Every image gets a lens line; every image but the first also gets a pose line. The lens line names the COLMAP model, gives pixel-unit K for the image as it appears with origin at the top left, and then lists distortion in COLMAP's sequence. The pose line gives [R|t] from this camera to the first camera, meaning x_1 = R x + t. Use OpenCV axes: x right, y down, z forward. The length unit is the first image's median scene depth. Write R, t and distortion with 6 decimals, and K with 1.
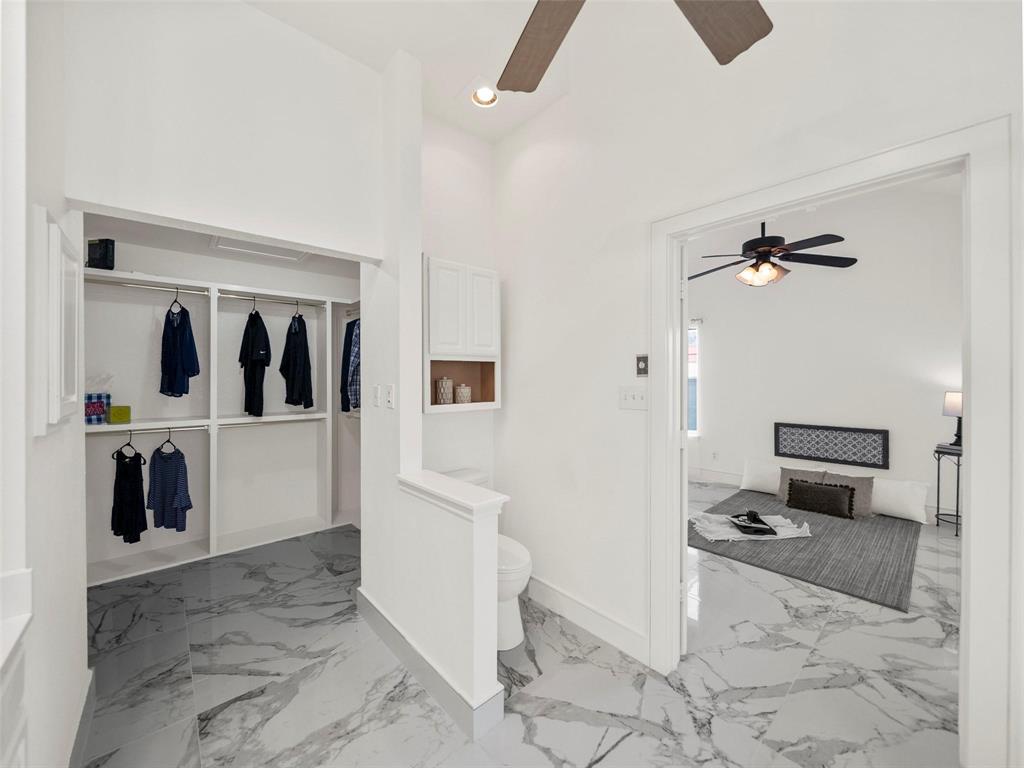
lens RADIAL K [[396.0, 0, 514.3], [0, 396.0, 376.6], [0, 0, 1]] dist [-0.003650, -0.000321]
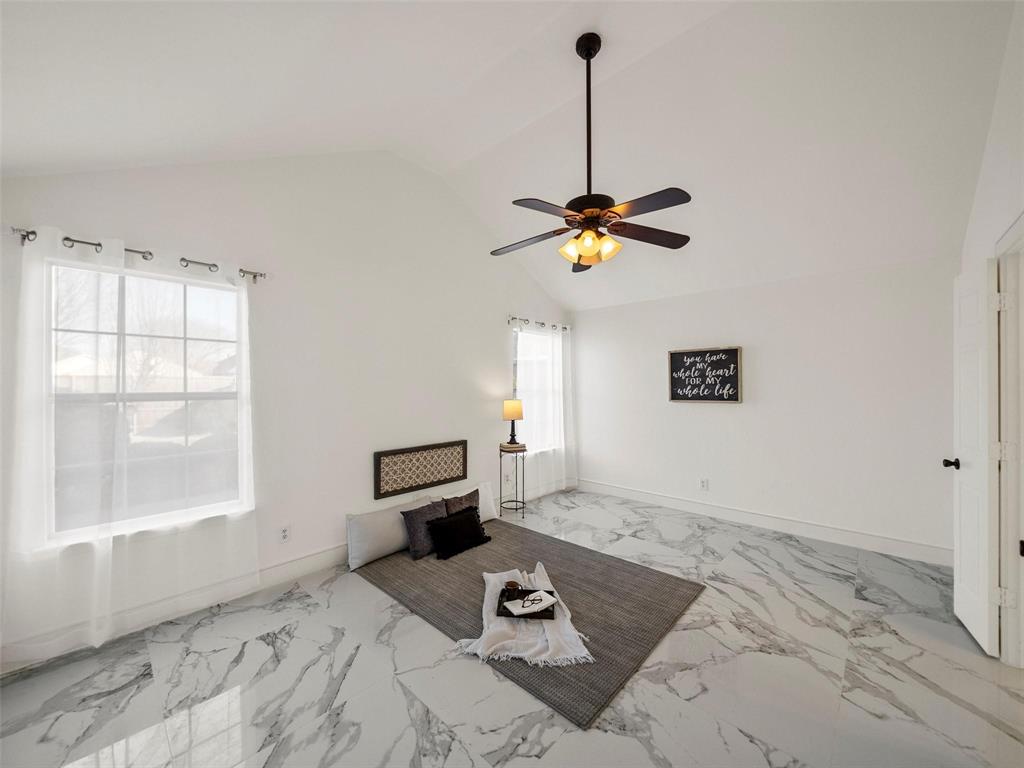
lens RADIAL K [[396.0, 0, 509.7], [0, 396.0, 384.3], [0, 0, 1]] dist [-0.003650, -0.000321]
pose [[-0.082947, 0.008369, 0.996519, -0.028804], [0.006404, 0.999949, -0.007865, 0.000620], [-0.996533, 0.005730, -0.082996, 0.362649]]
